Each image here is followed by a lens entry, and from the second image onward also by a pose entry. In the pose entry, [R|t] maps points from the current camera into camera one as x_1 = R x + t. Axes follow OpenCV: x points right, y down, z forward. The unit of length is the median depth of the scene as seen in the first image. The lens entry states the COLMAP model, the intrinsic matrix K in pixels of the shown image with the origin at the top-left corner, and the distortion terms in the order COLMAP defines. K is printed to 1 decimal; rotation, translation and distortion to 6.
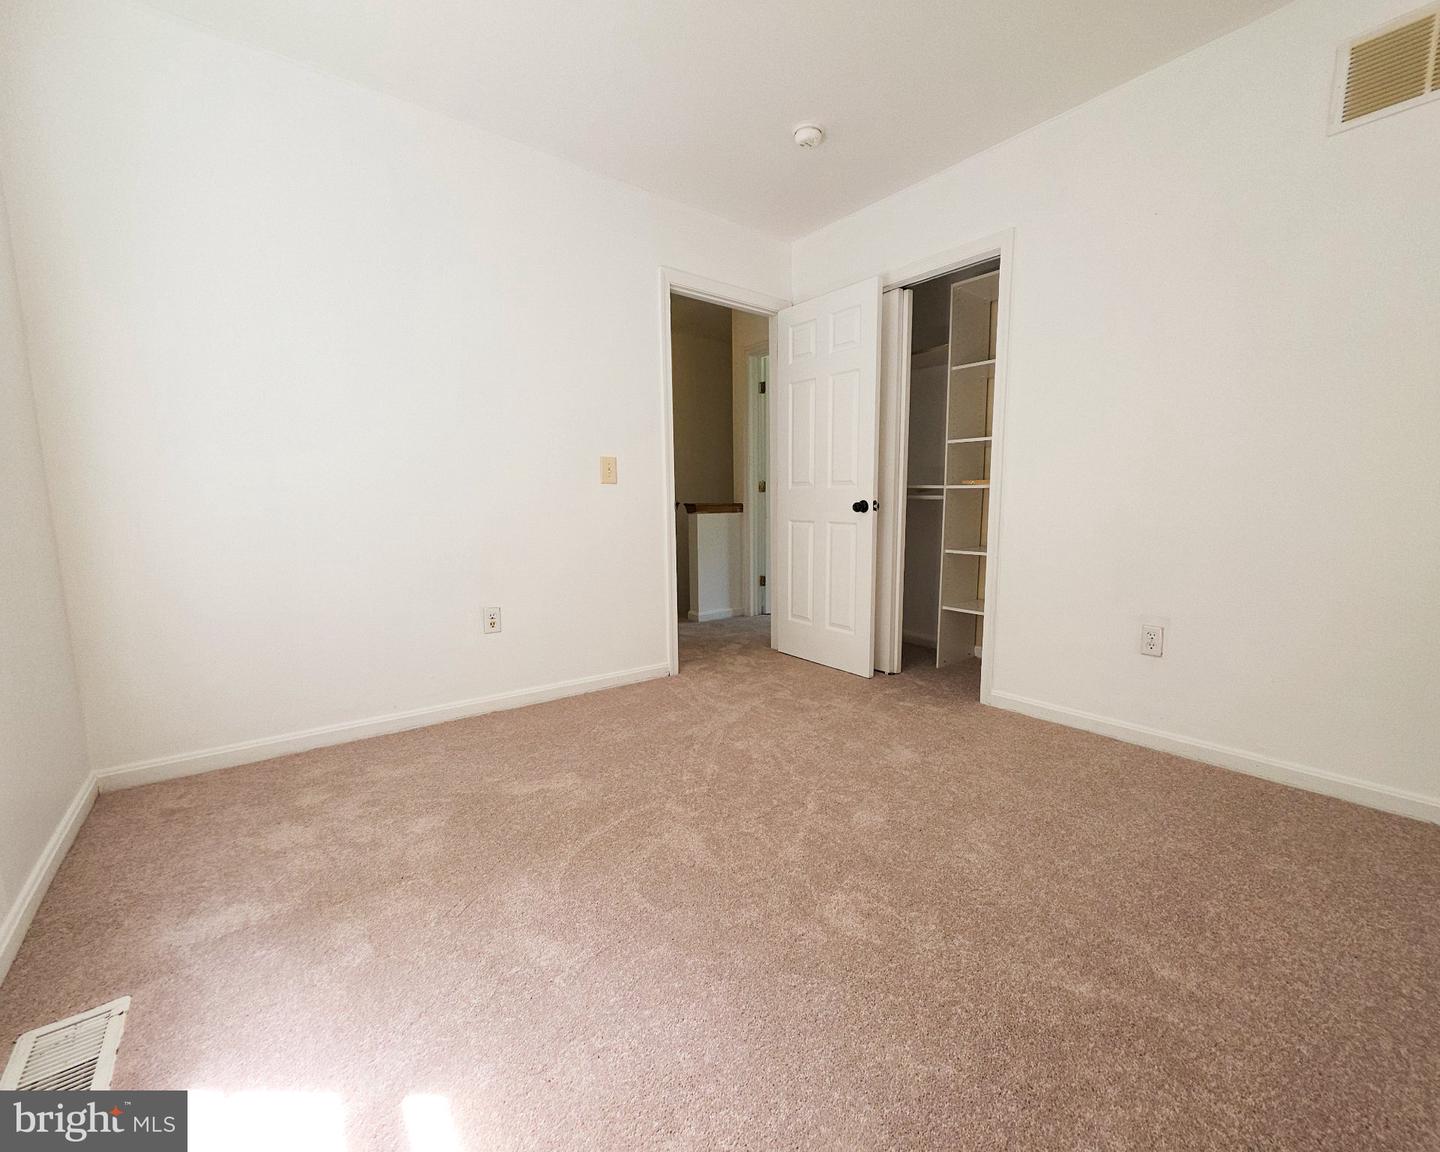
lens RADIAL K [[620.8, 0, 719.9], [0, 620.8, 572.6], [0, 0, 1]] dist [0.002717, -0.000045]
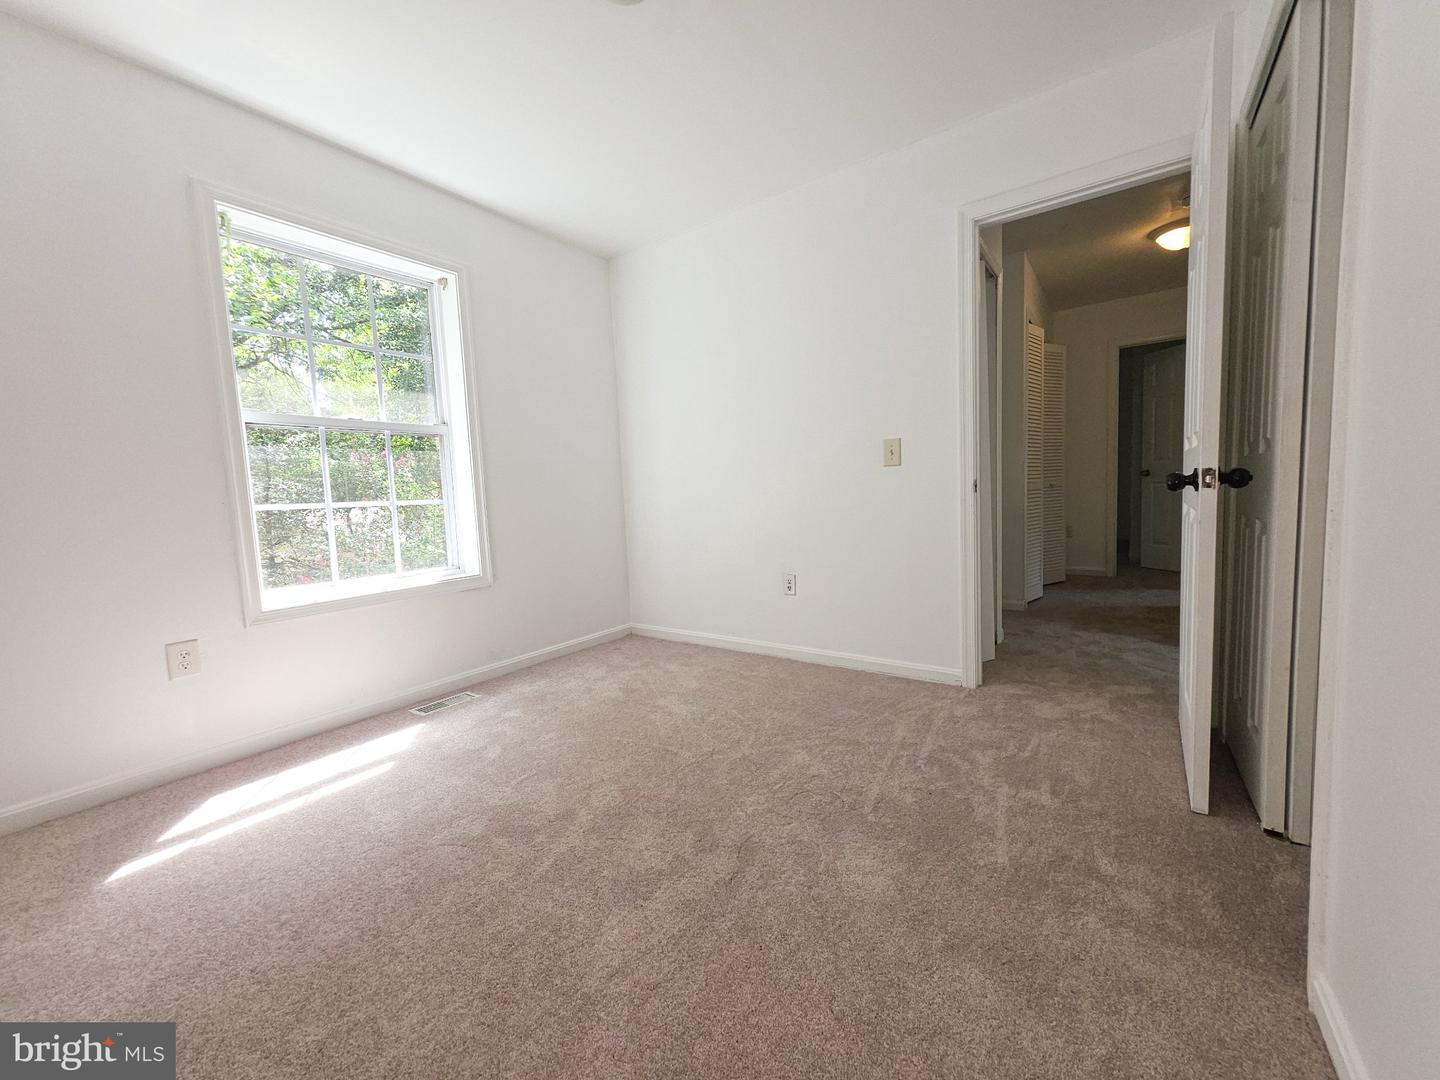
lens RADIAL K [[566.8, 0, 719.7], [0, 566.8, 542.9], [0, 0, 1]] dist [0.002637, -0.000175]
pose [[0.296016, 0.087678, -0.951150, 0.607942], [-0.067250, 0.995220, 0.070811, -0.070277], [0.952813, 0.043004, 0.300498, 0.493643]]
